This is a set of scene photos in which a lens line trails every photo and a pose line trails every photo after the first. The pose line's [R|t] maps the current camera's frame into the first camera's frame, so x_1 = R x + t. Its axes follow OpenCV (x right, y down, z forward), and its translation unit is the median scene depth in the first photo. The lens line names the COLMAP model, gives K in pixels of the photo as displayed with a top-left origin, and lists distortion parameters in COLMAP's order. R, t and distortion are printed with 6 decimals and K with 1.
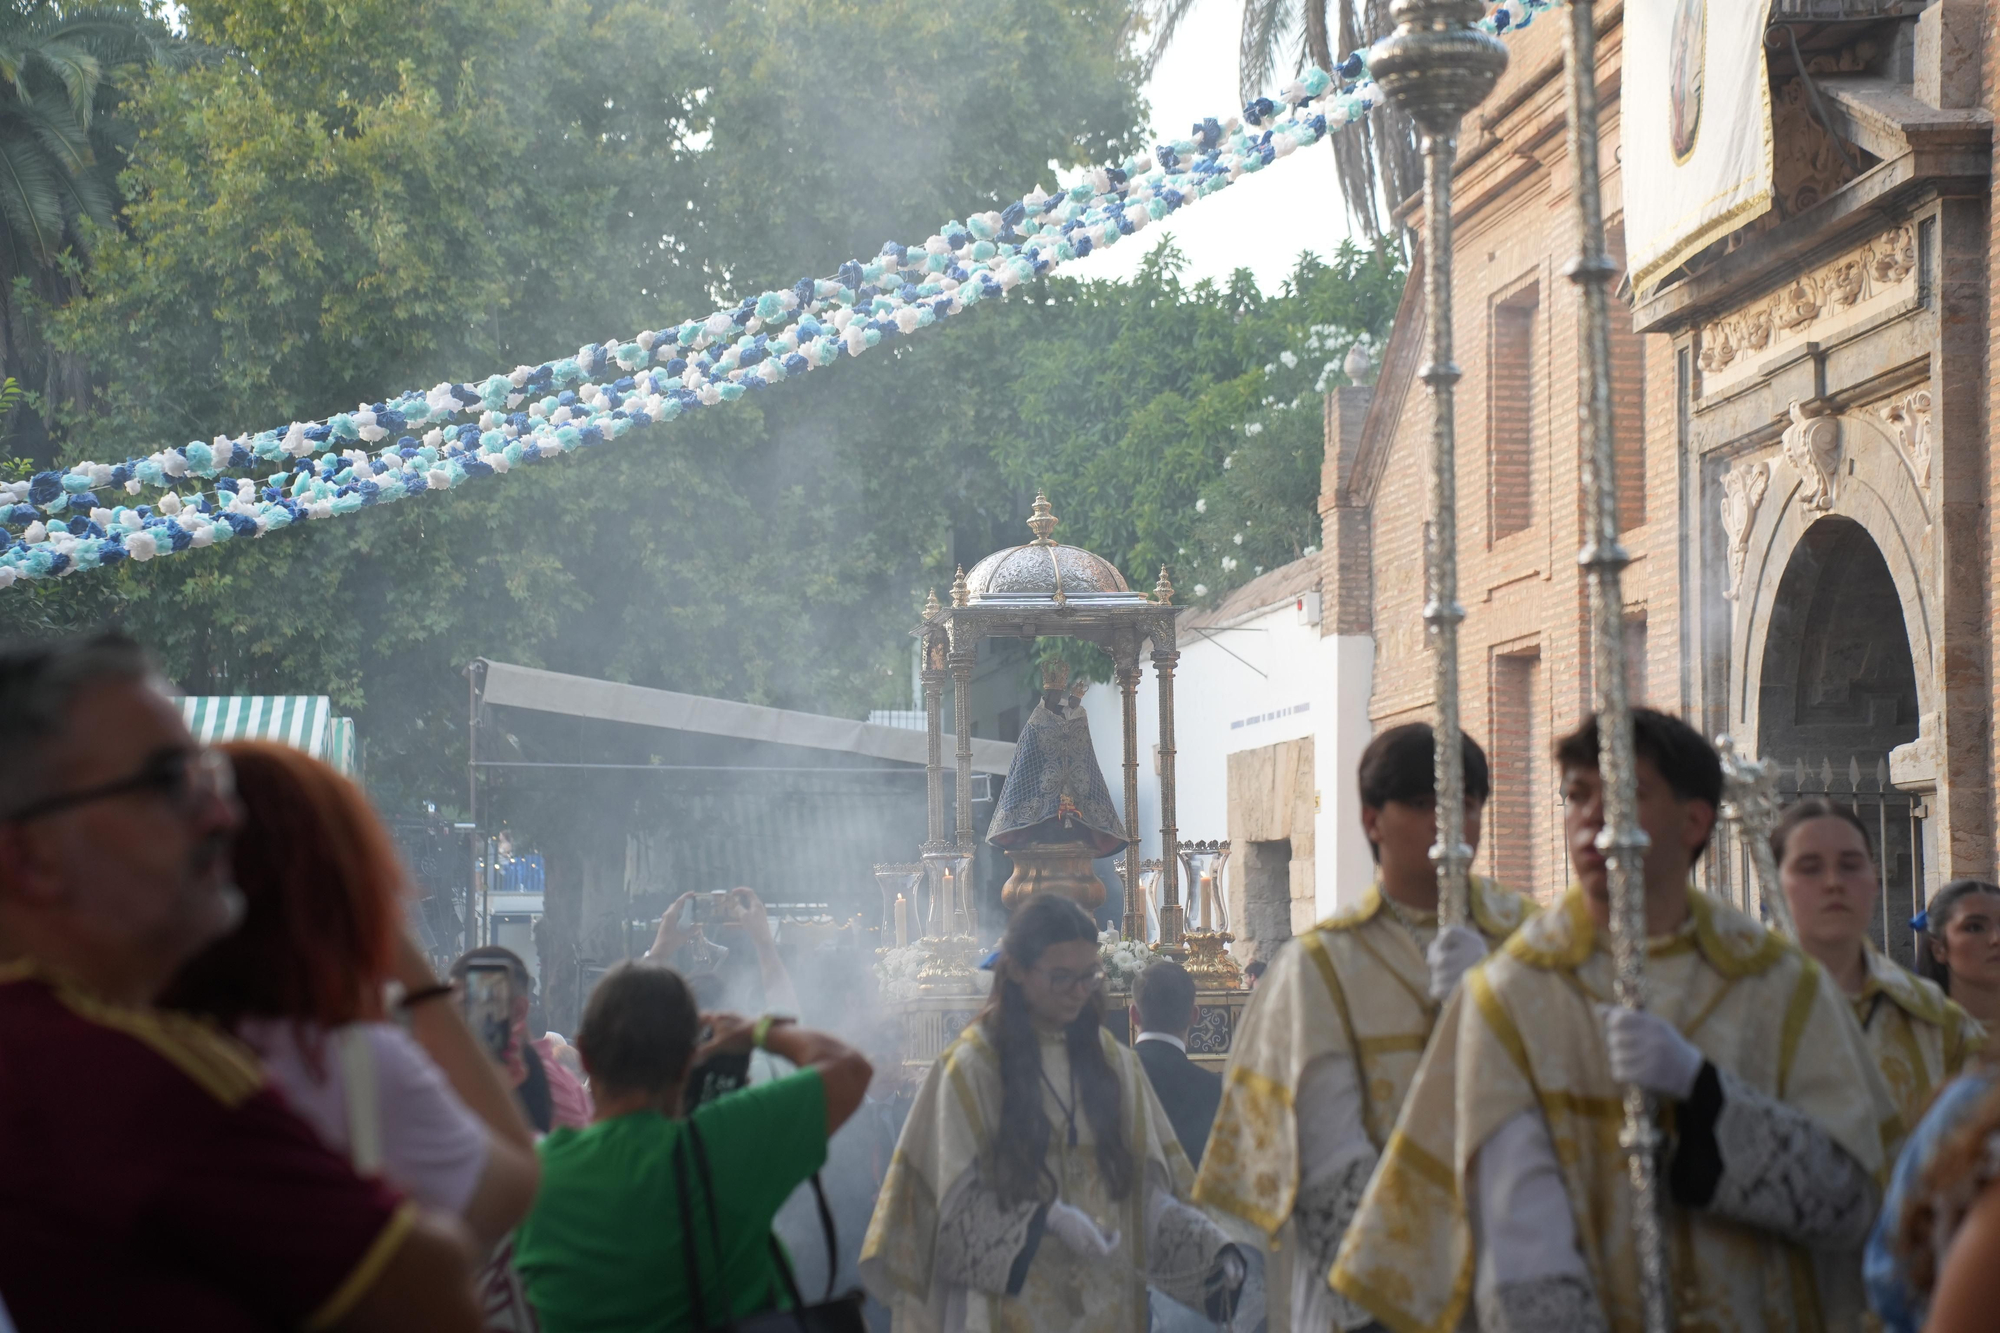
lens RADIAL K [[4055.9, 0, 1008.0], [0, 4055.9, 645.9], [0, 0, 1]] dist [0.599891, 0.234442]
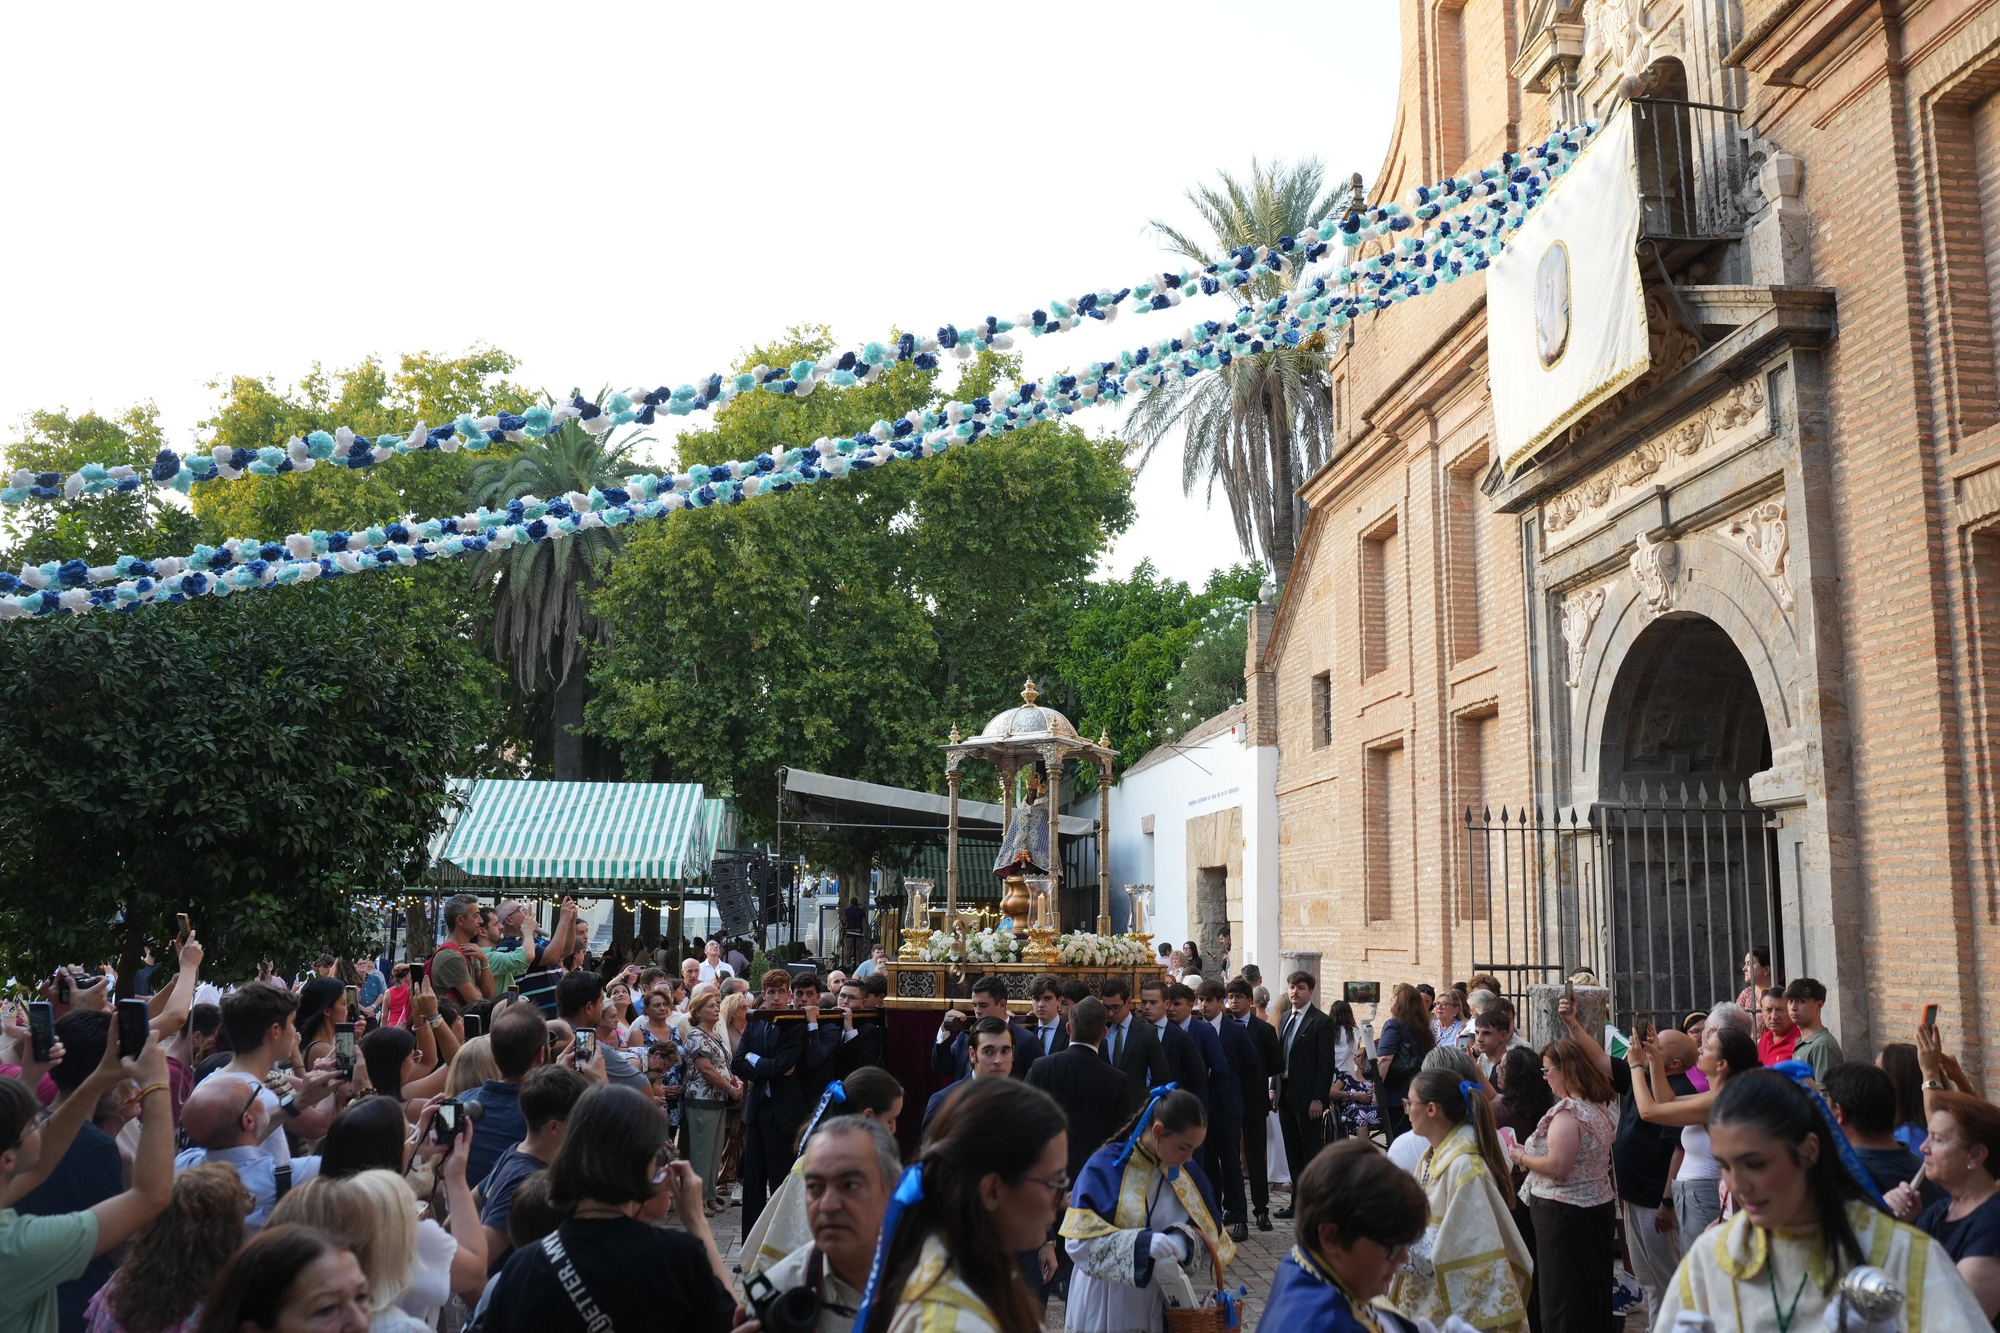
lens RADIAL K [[1650.8, 0, 996.1], [0, 1650.8, 656.8], [0, 0, 1]] dist [-0.088354, 0.070823]
pose [[0.999265, 0.005771, -0.037906, -0.003618], [-0.009018, 0.996250, -0.086055, 0.020787], [0.037267, 0.086333, 0.995569, 0.298137]]
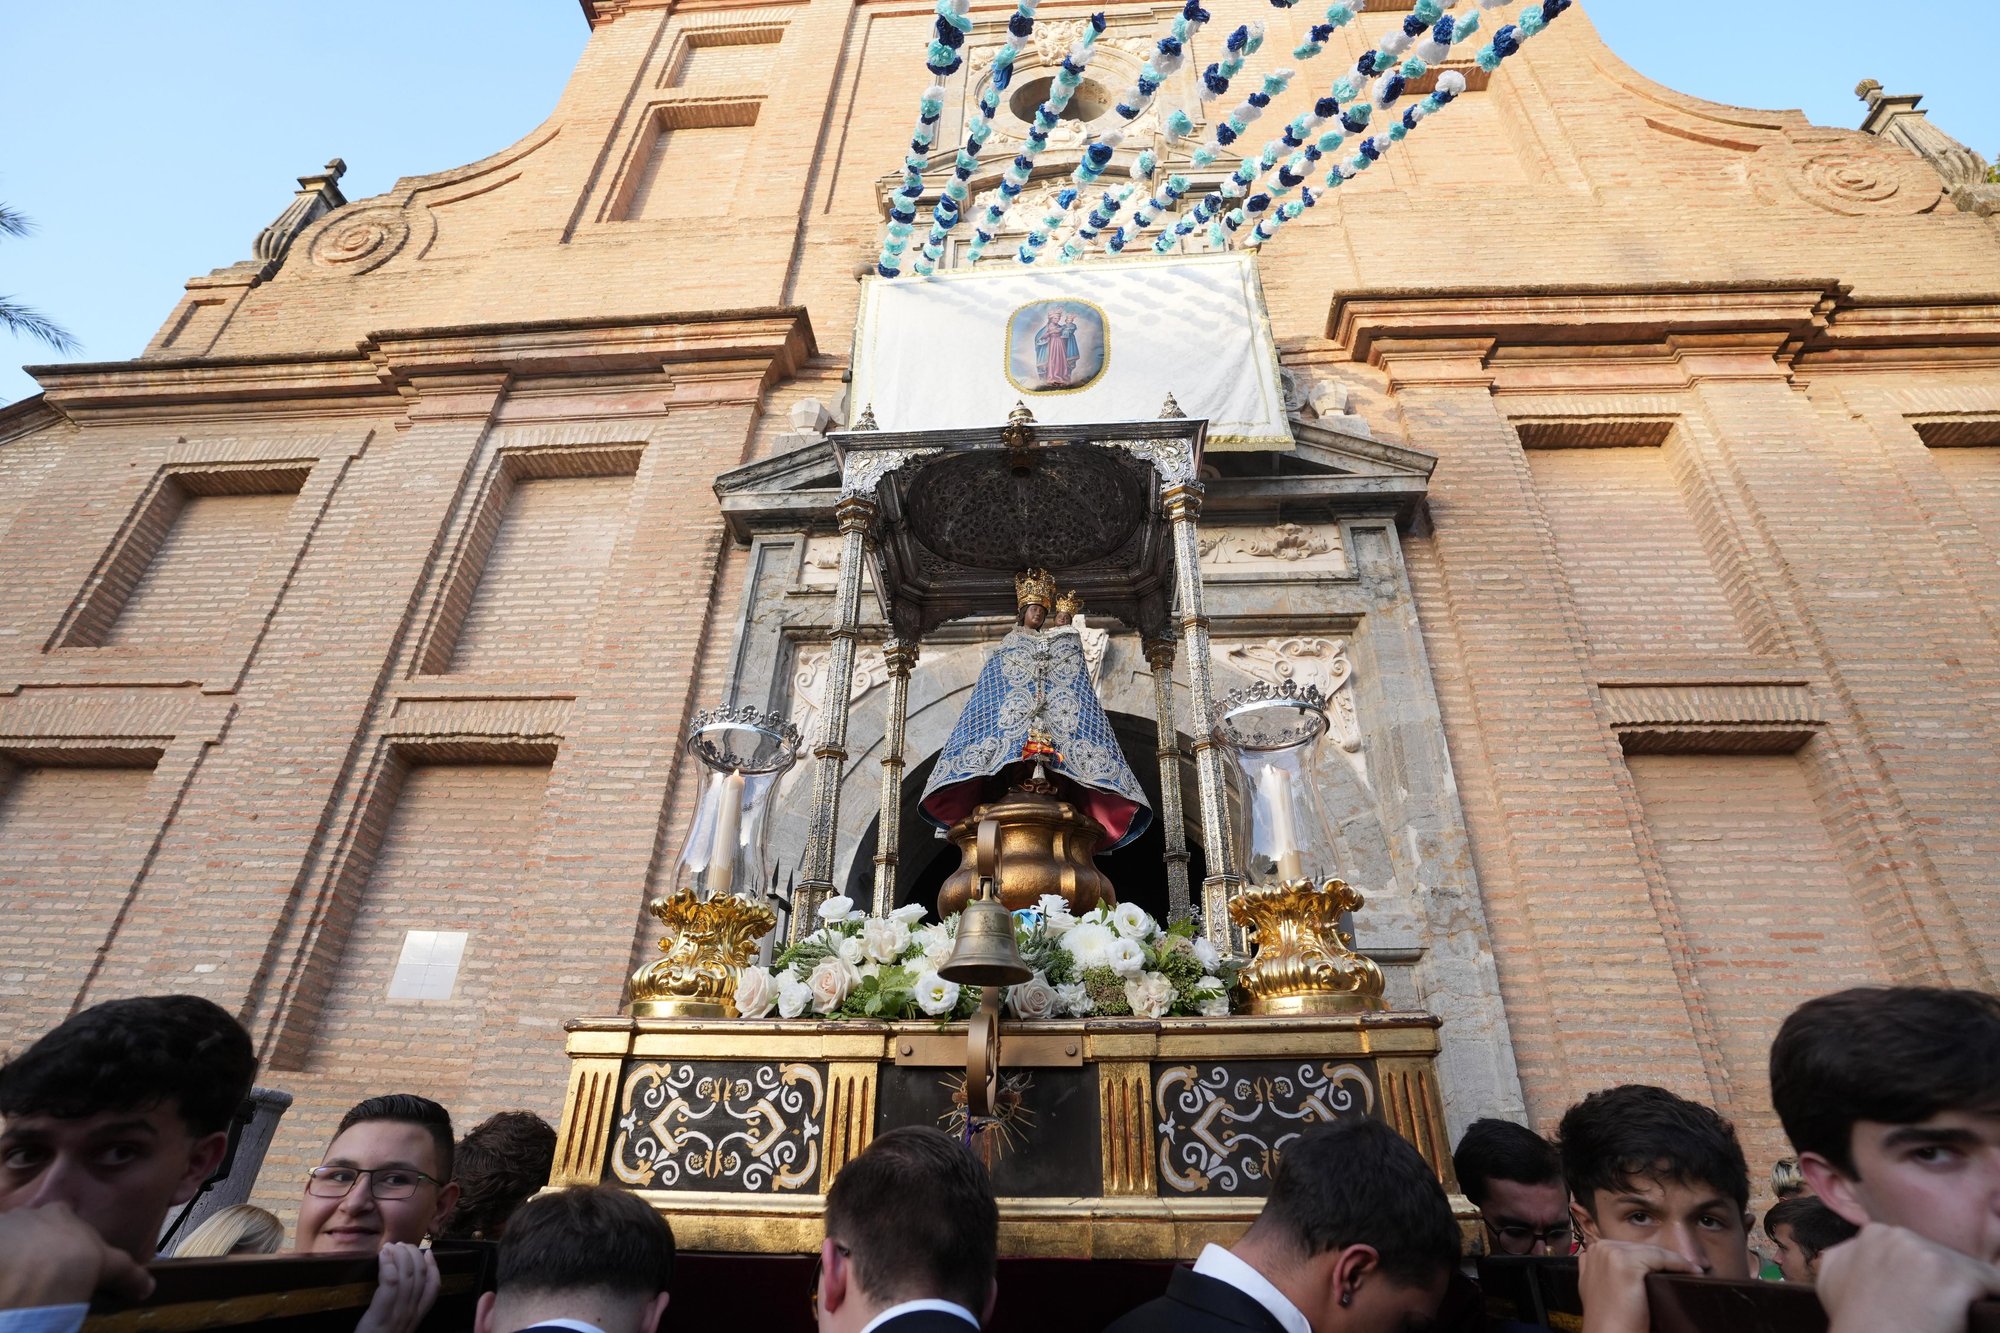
lens RADIAL K [[977.0, 0, 996.7], [0, 977.0, 659.6], [0, 0, 1]] dist [-0.082705, 0.037541]
pose [[0.198382, 0.511243, 0.836227, -0.025288], [-0.104320, 0.859351, -0.500632, 0.061622], [-0.974557, 0.012082, 0.223812, 0.633101]]
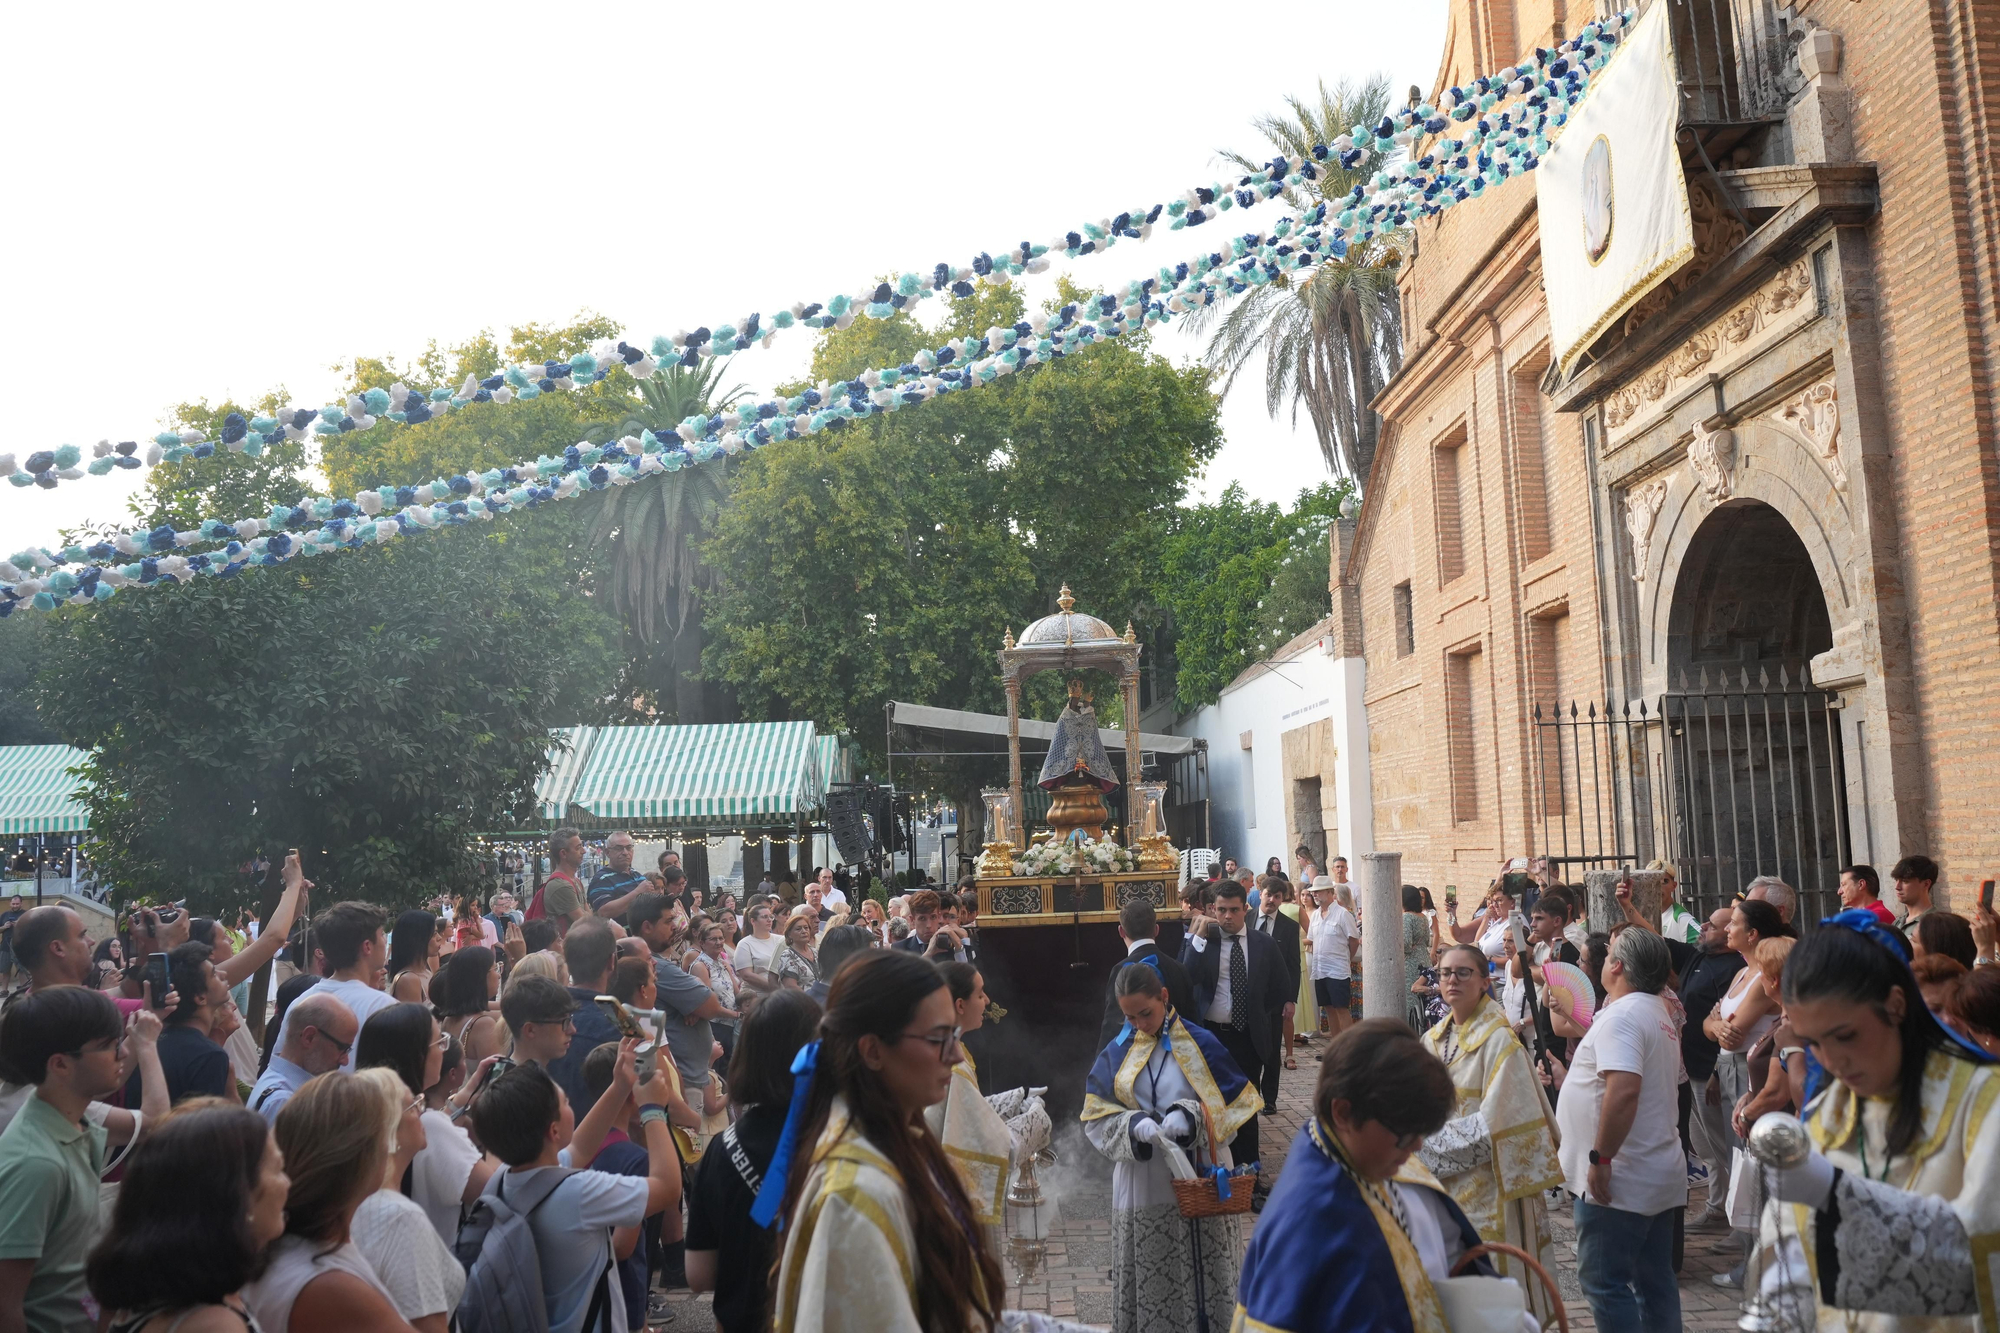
lens RADIAL K [[1599.0, 0, 1000.9], [0, 1599.0, 657.3], [0, 0, 1]] dist [-0.107017, 0.068305]
pose [[0.993491, -0.041203, -0.106197, 0.006390], [0.036487, 0.998276, -0.045983, 0.023504], [0.107908, 0.041809, 0.993281, 0.300332]]
